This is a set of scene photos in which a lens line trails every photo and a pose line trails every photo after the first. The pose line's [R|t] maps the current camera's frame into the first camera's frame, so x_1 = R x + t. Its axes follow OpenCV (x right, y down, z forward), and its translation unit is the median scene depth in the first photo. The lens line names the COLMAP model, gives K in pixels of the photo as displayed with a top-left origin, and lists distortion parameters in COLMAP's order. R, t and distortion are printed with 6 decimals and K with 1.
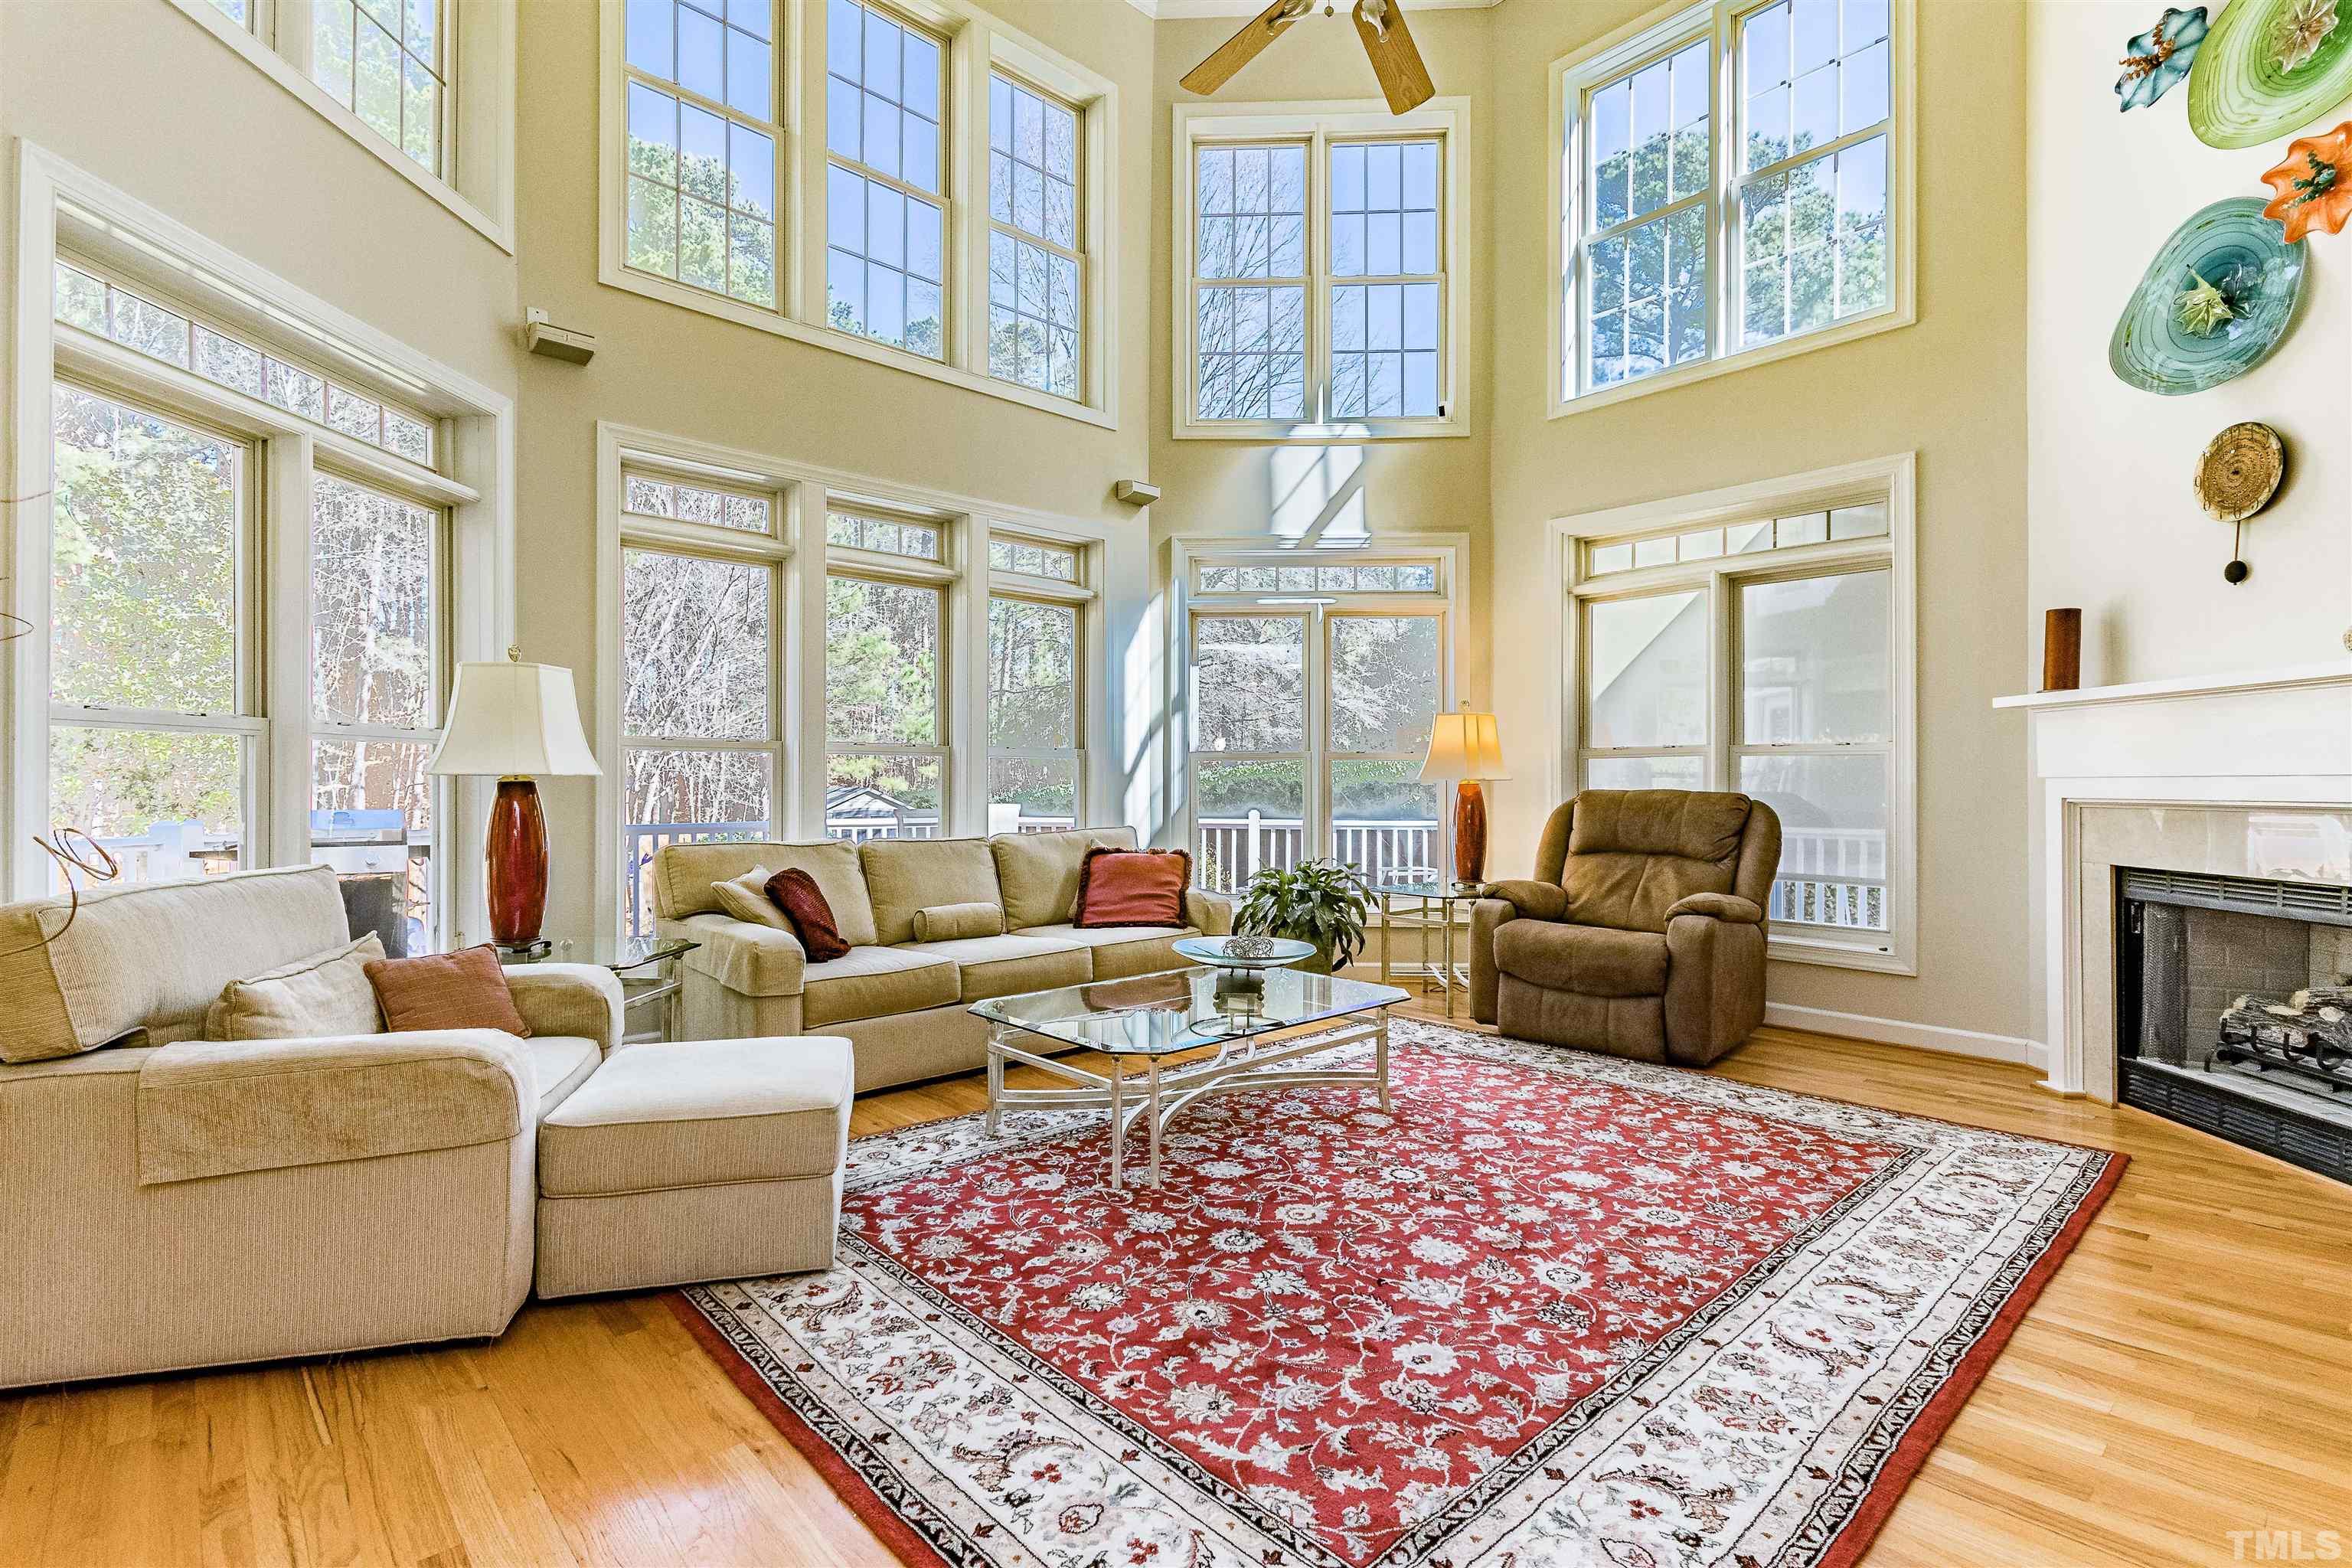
lens RADIAL K [[1087.8, 0, 1167.9], [0, 1087.8, 784.1], [0, 0, 1]] dist [0.006613, -0.001930]
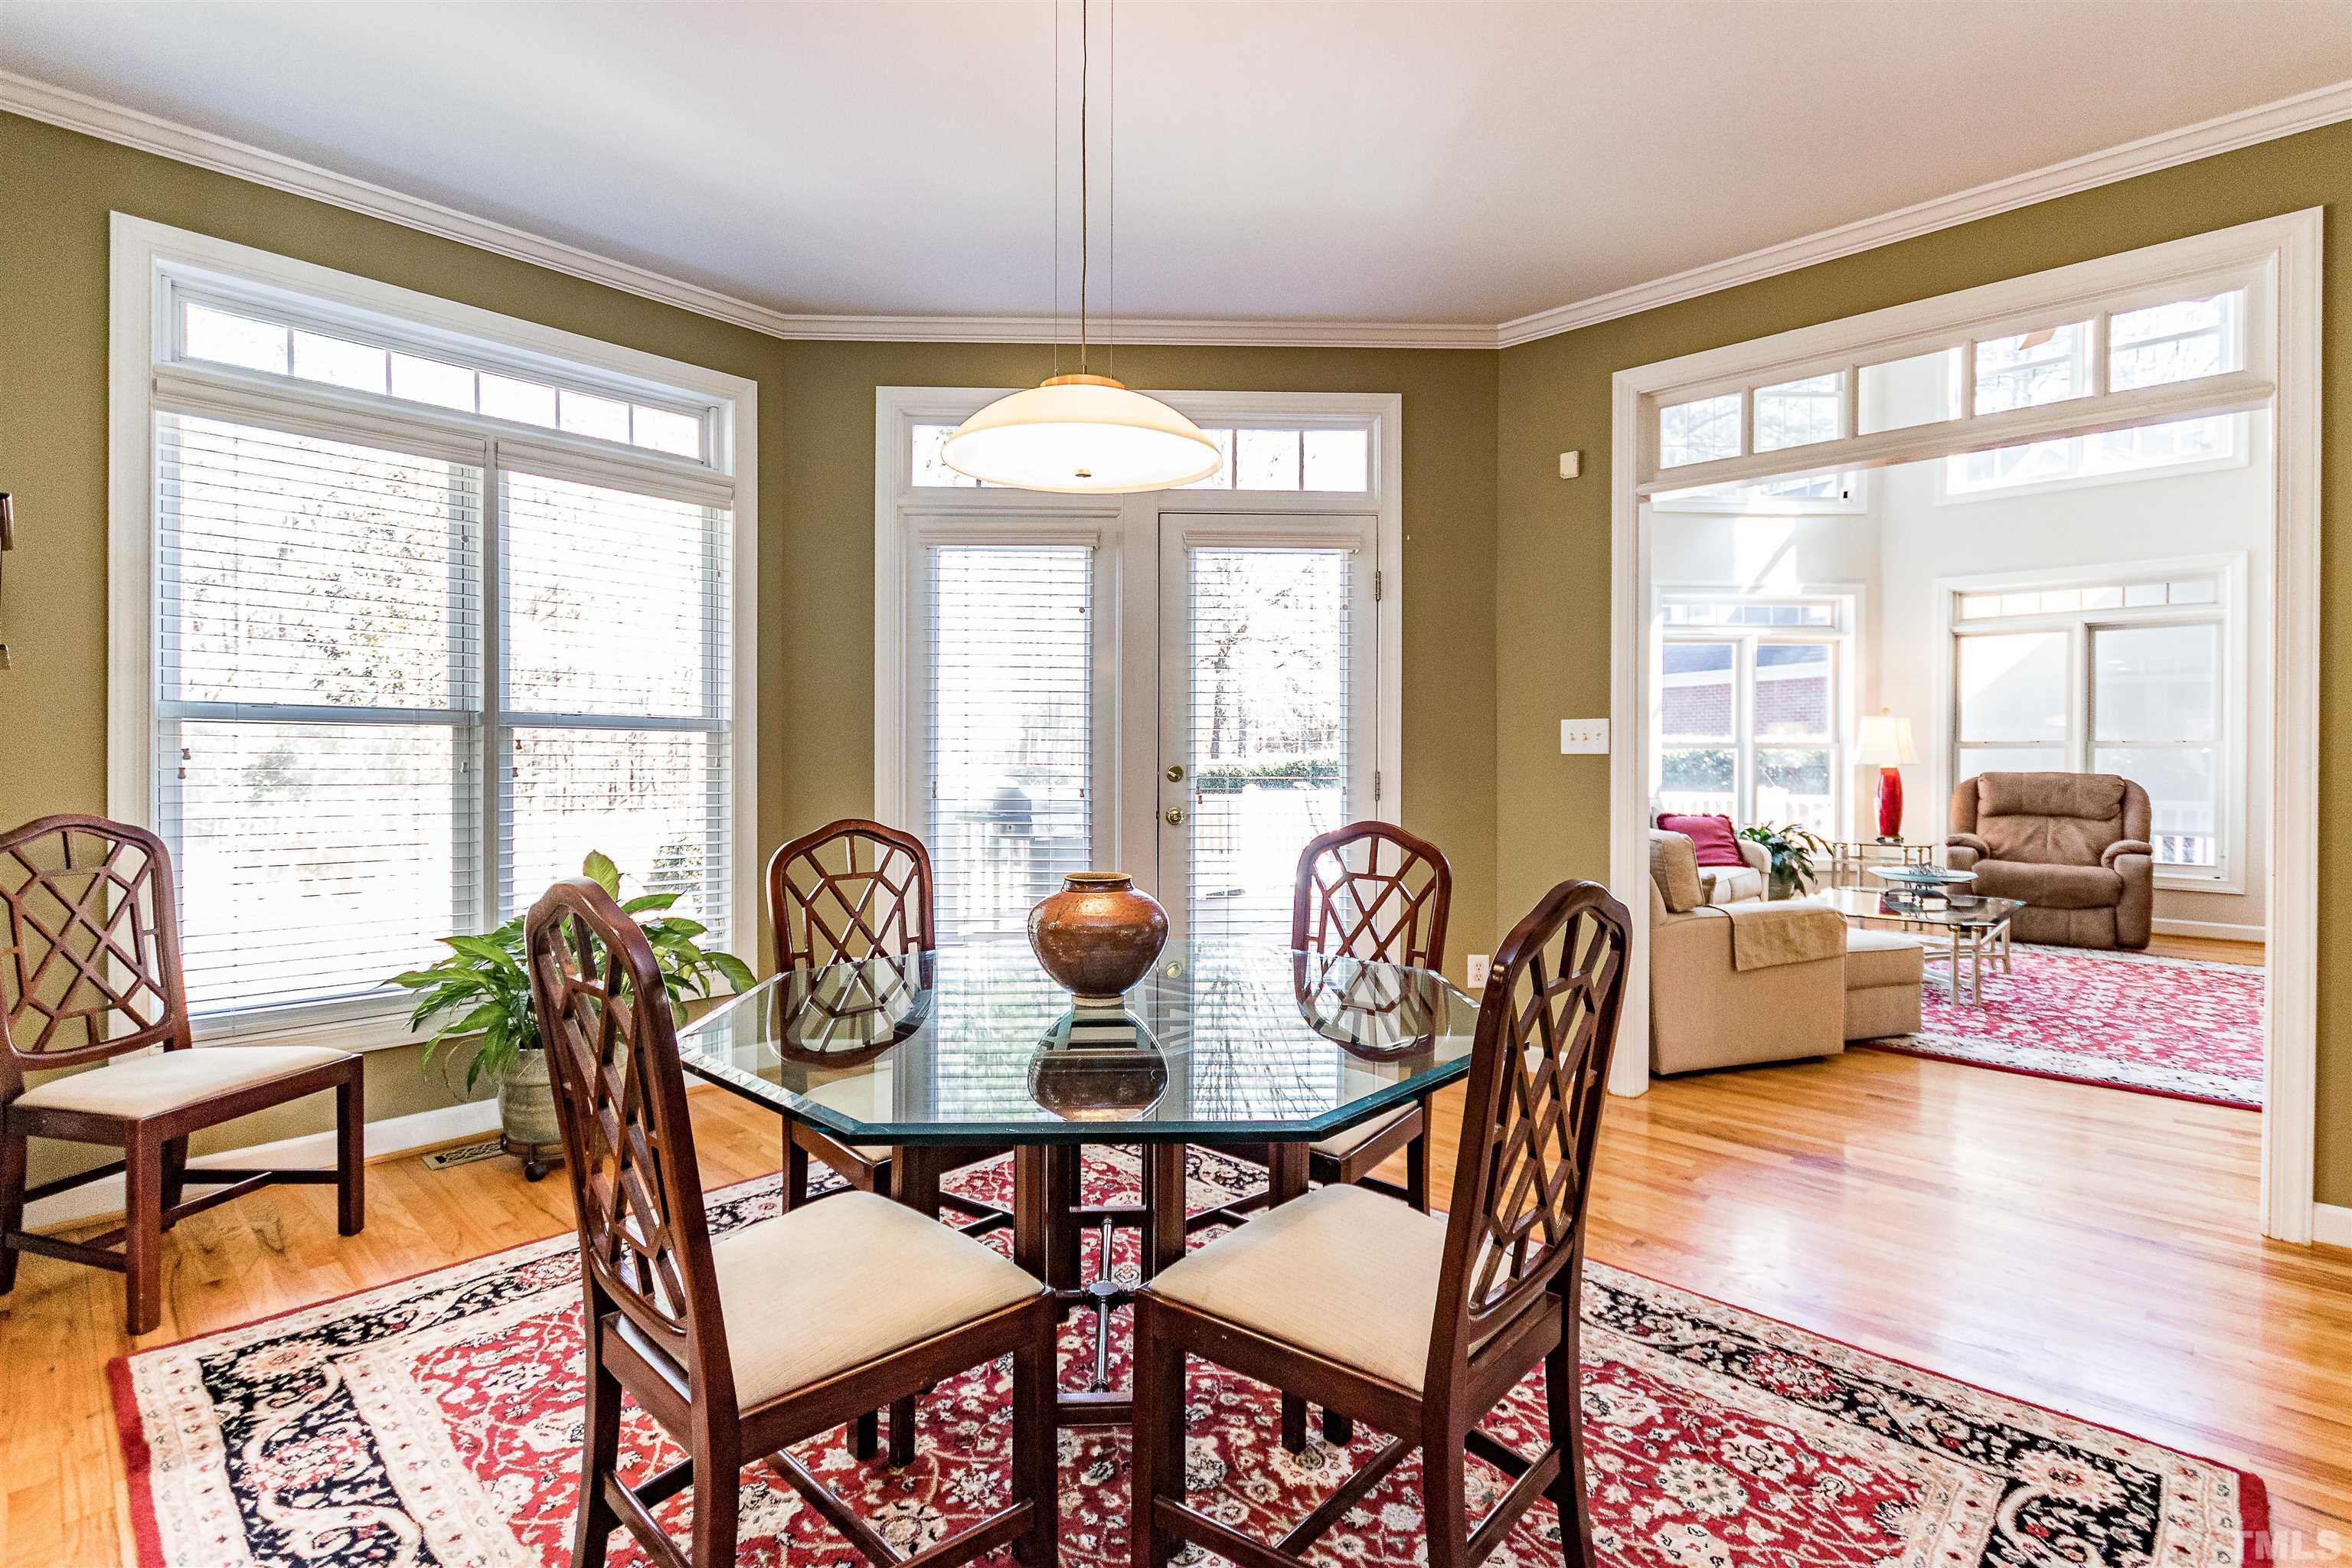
lens RADIAL K [[1087.8, 0, 1187.3], [0, 1087.8, 762.5], [0, 0, 1]] dist [0.006613, -0.001930]
pose [[0.996554, 0.002194, 0.082919, -1.288708], [-0.002573, 0.999987, 0.004468, -0.017308], [-0.082908, -0.004666, 0.996546, -0.564366]]
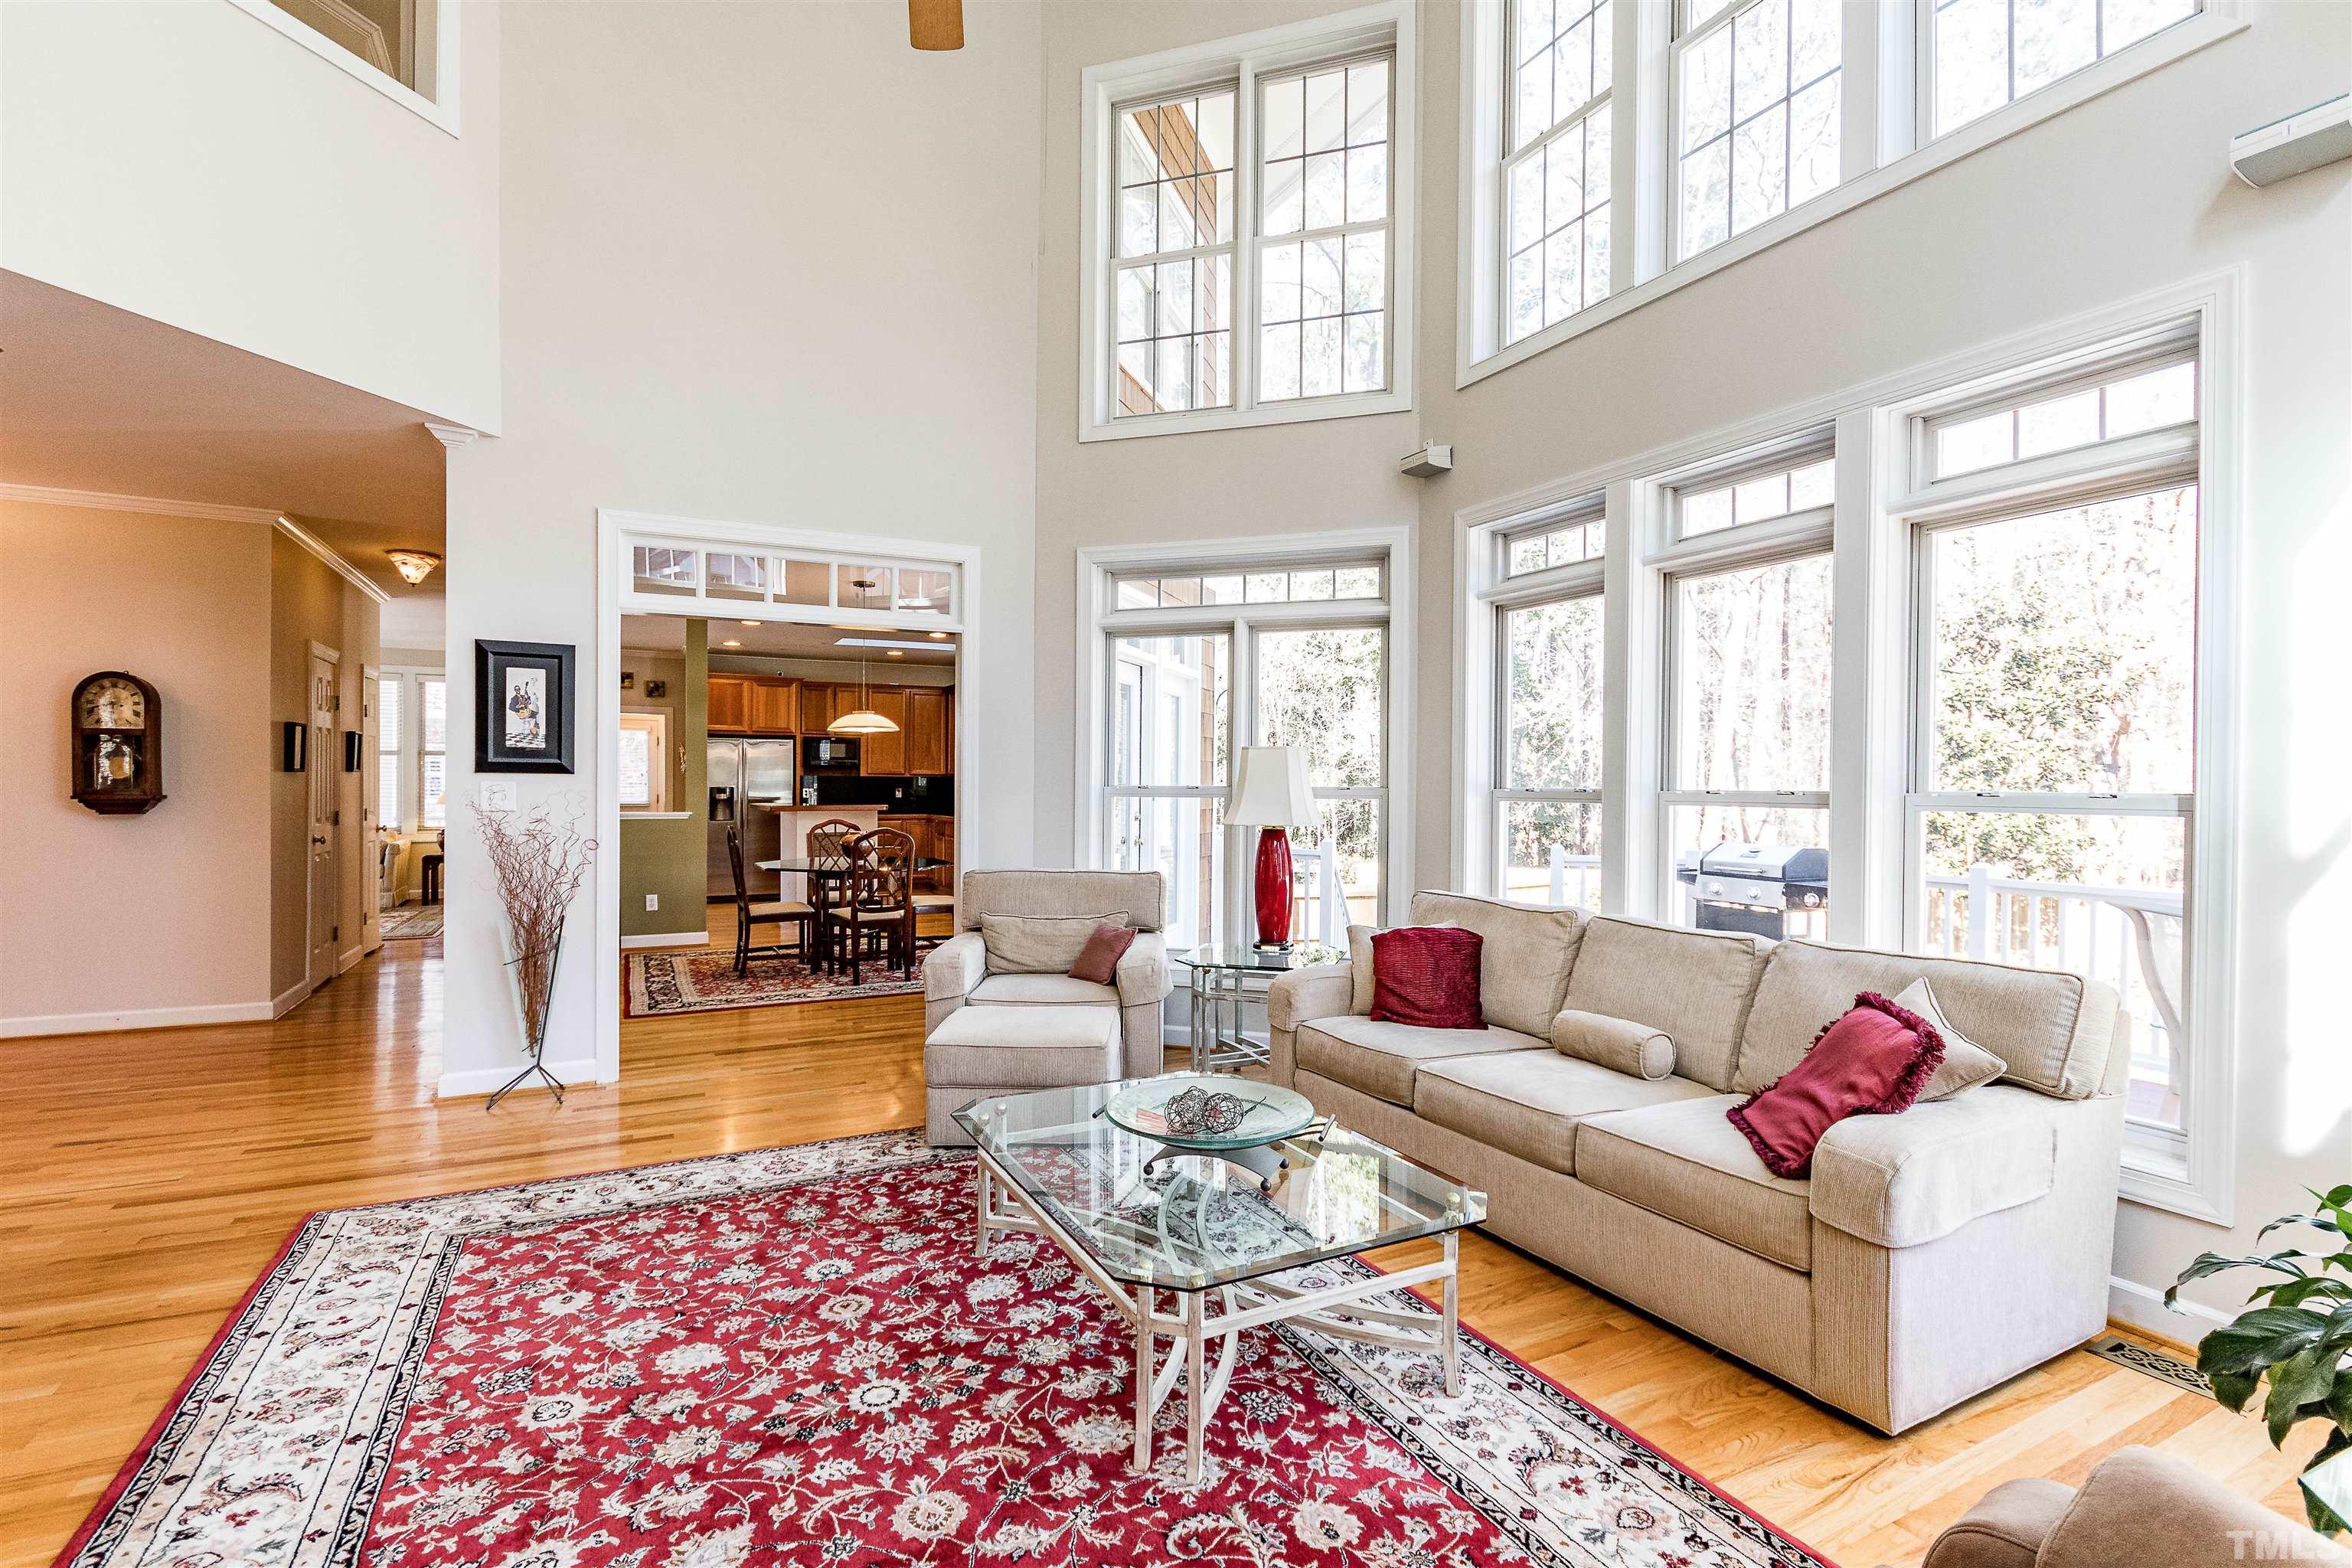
lens RADIAL K [[1087.8, 0, 1172.3], [0, 1087.8, 787.7], [0, 0, 1]] dist [0.006613, -0.001930]
pose [[-0.261895, 0.003599, -0.965090, 0.842814], [-0.004616, 0.999977, 0.004982, -0.062497], [0.965085, 0.005760, -0.261872, 1.318949]]
